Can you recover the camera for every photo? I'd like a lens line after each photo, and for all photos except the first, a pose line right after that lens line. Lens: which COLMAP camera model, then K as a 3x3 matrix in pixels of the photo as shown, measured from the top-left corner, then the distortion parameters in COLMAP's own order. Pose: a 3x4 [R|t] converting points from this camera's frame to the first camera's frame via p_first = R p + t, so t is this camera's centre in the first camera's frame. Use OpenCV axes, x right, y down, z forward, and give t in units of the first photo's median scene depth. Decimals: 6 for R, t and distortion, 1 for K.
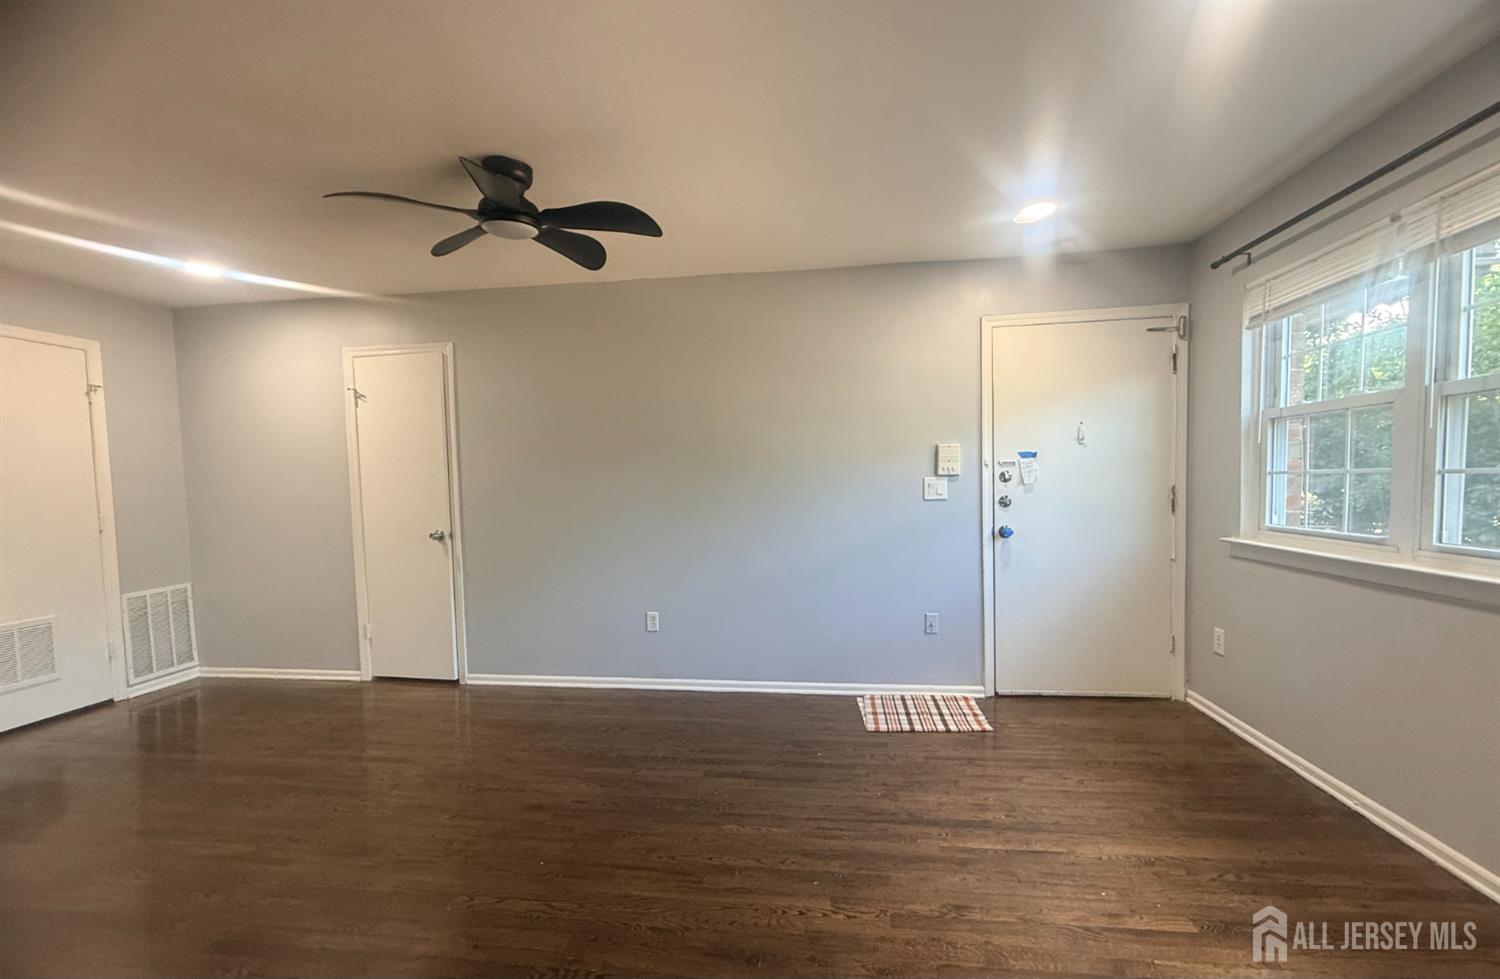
lens RADIAL K [[609.9, 0, 766.5], [0, 609.9, 510.0], [0, 0, 1]] dist [-0.000534, 0.000230]
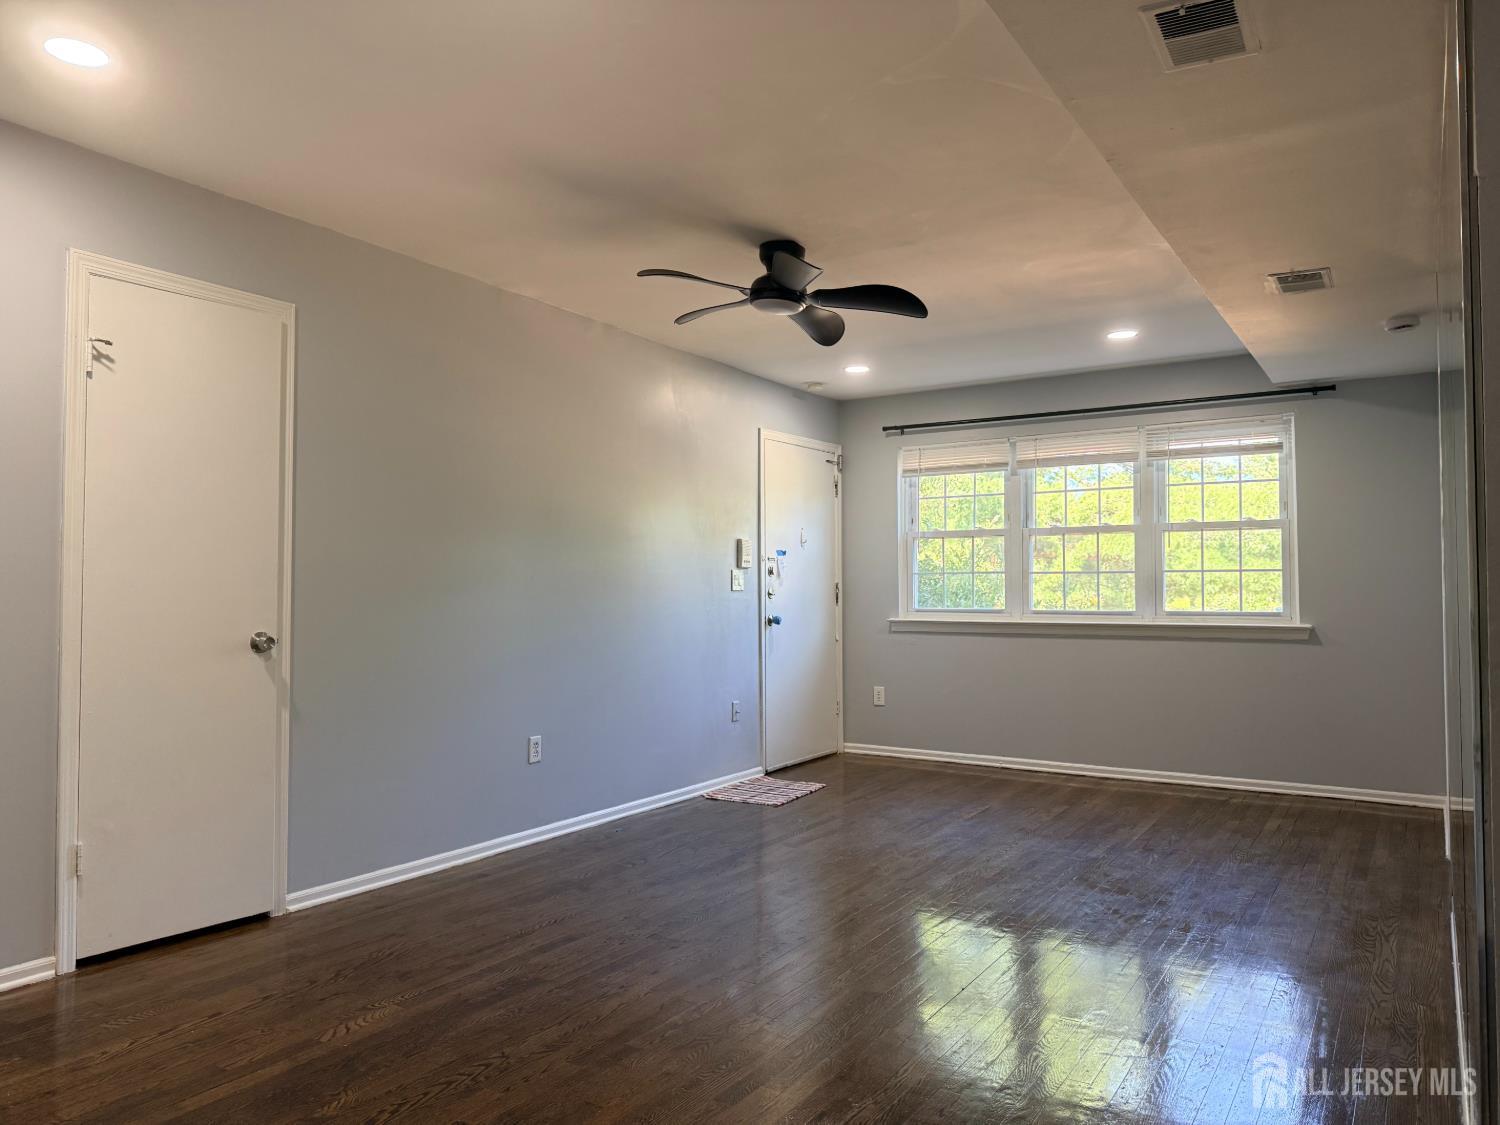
lens RADIAL K [[1048.0, 0, 744.9], [0, 1048.0, 562.6], [0, 0, 1]] dist [0.087402, -0.117129]
pose [[0.422402, 0.045342, 0.905274, -1.563321], [0.040934, 0.996775, -0.069025, 0.068929], [-0.905484, 0.066213, 0.419184, 0.264518]]
